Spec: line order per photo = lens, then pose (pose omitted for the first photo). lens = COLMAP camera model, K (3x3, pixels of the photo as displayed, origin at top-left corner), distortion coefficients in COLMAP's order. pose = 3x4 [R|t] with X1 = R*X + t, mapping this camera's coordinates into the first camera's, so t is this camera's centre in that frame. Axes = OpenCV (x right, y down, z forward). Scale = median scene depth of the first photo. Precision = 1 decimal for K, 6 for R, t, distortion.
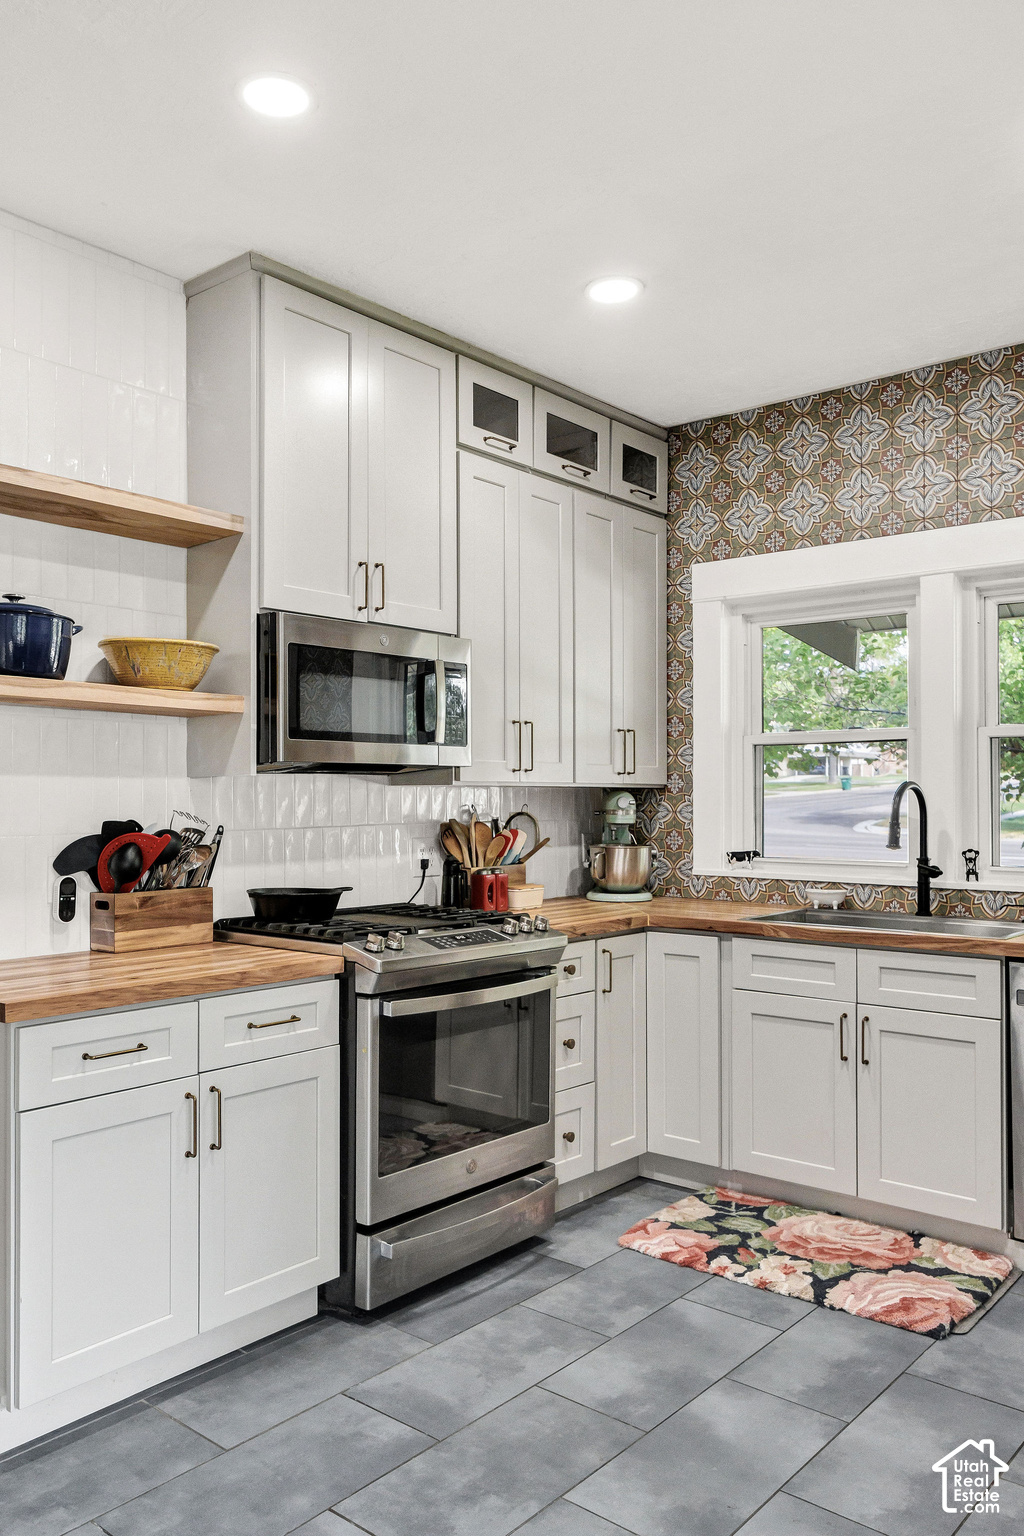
lens RADIAL K [[1141.9, 0, 483.5], [0, 1141.9, 803.9], [0, 0, 1]] dist [-0.021792, 0.004489]
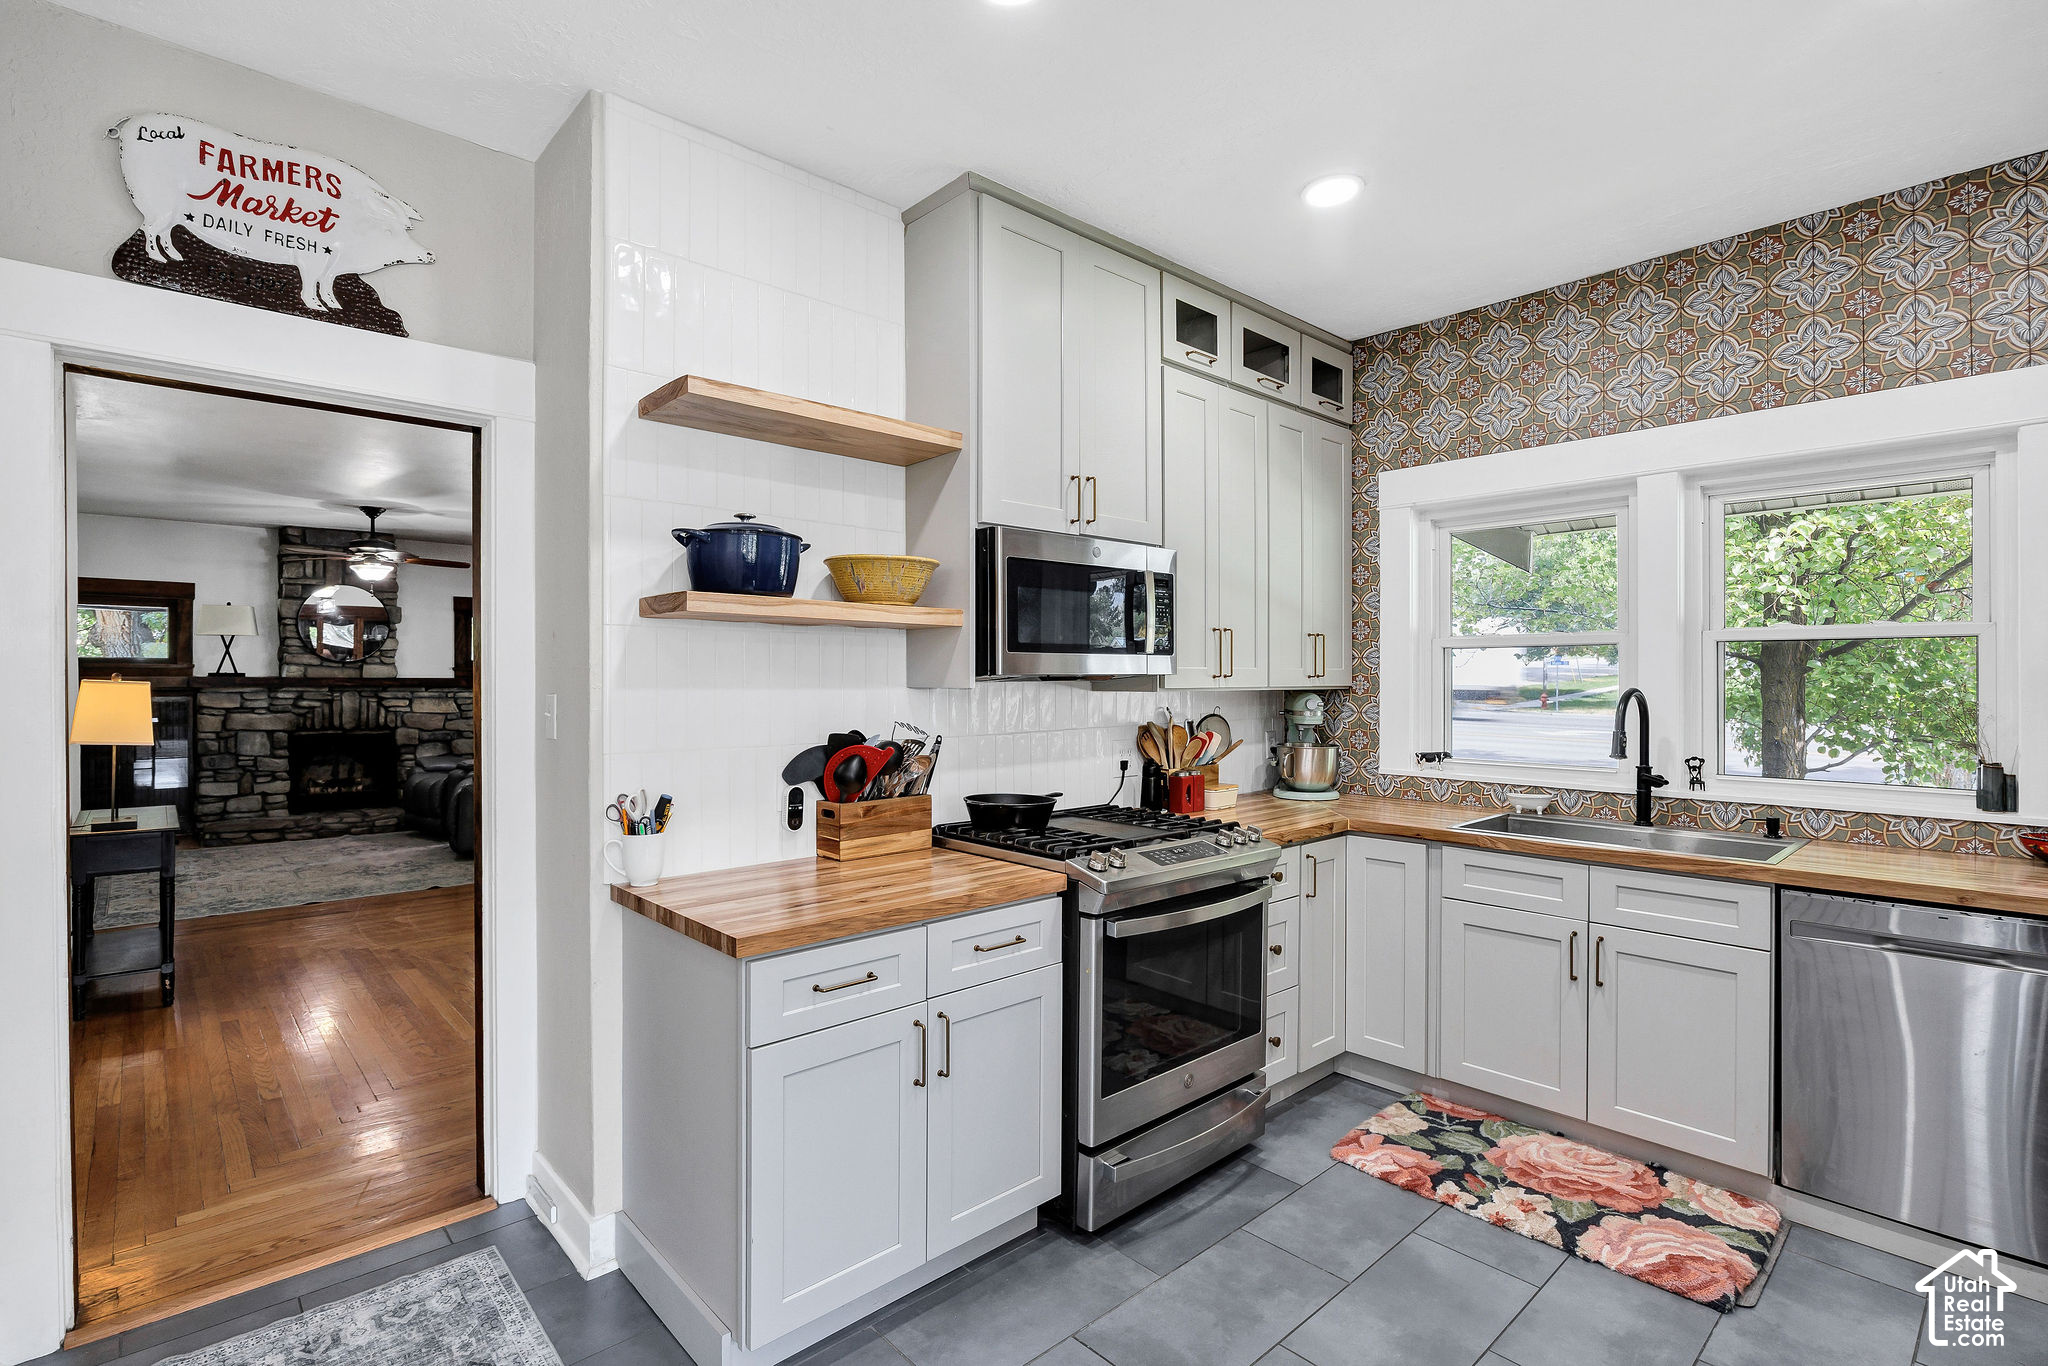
lens RADIAL K [[930.1, 0, 999.9], [0, 930.1, 685.8], [0, 0, 1]] dist [-0.021516, 0.002195]
pose [[0.991774, -0.000447, -0.127997, -0.066787], [0.000893, 0.999994, 0.003431, -0.027664], [0.127995, -0.003517, 0.991769, 0.170190]]
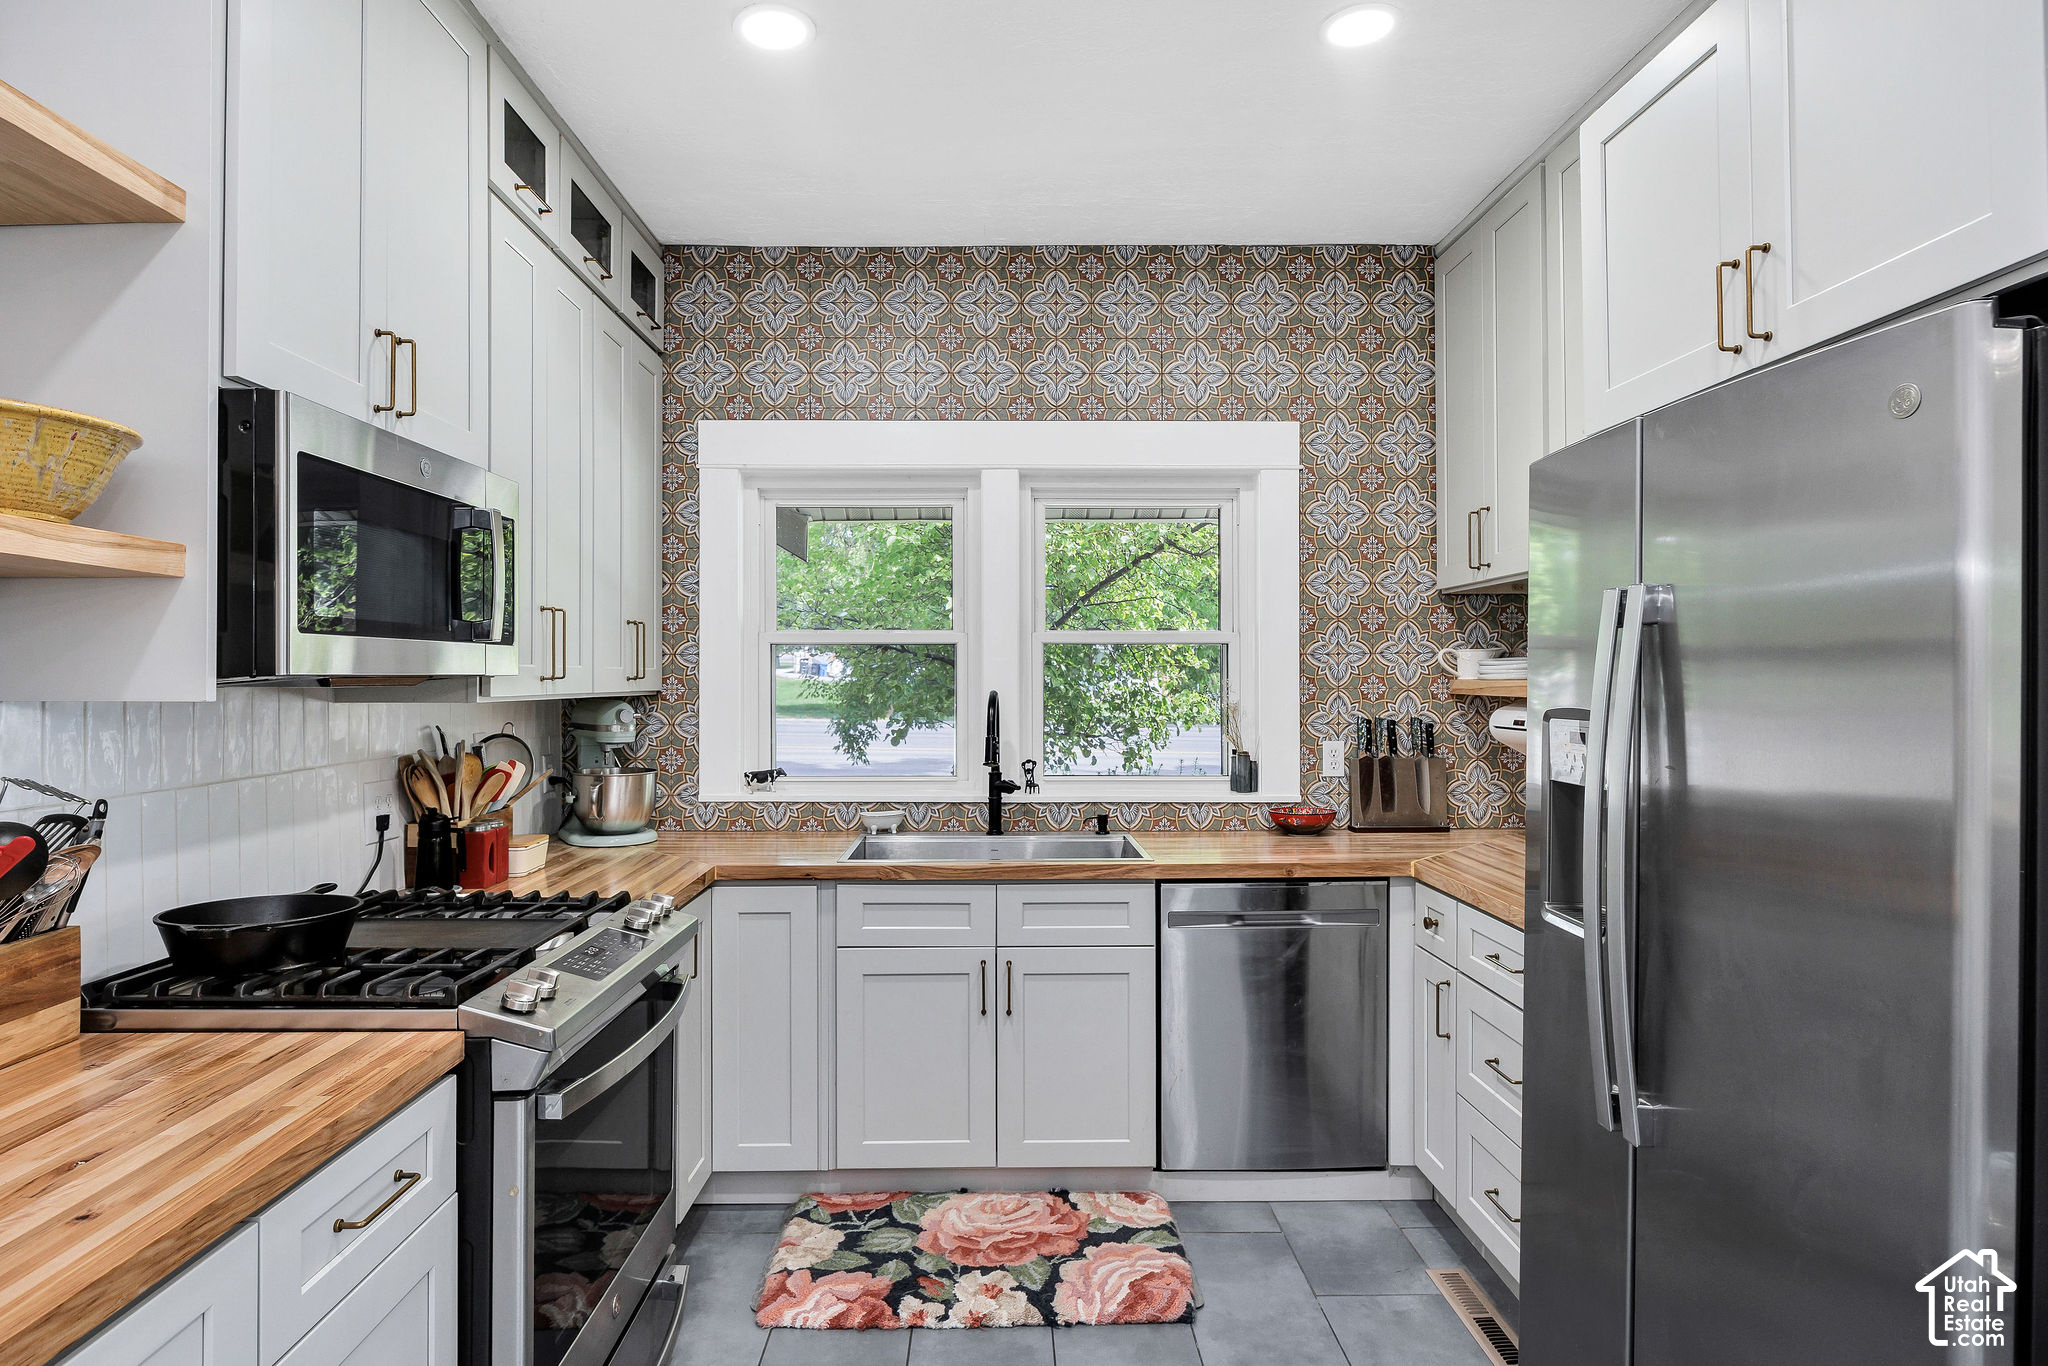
lens RADIAL K [[1101.0, 0, 969.1], [0, 1101.0, 676.7], [0, 0, 1]] dist [-0.011434, -0.000781]
pose [[0.754752, -0.000666, 0.656010, -0.250595], [0.005571, 0.999970, -0.005395, -0.029345], [-0.655986, 0.007726, 0.754733, 0.381753]]
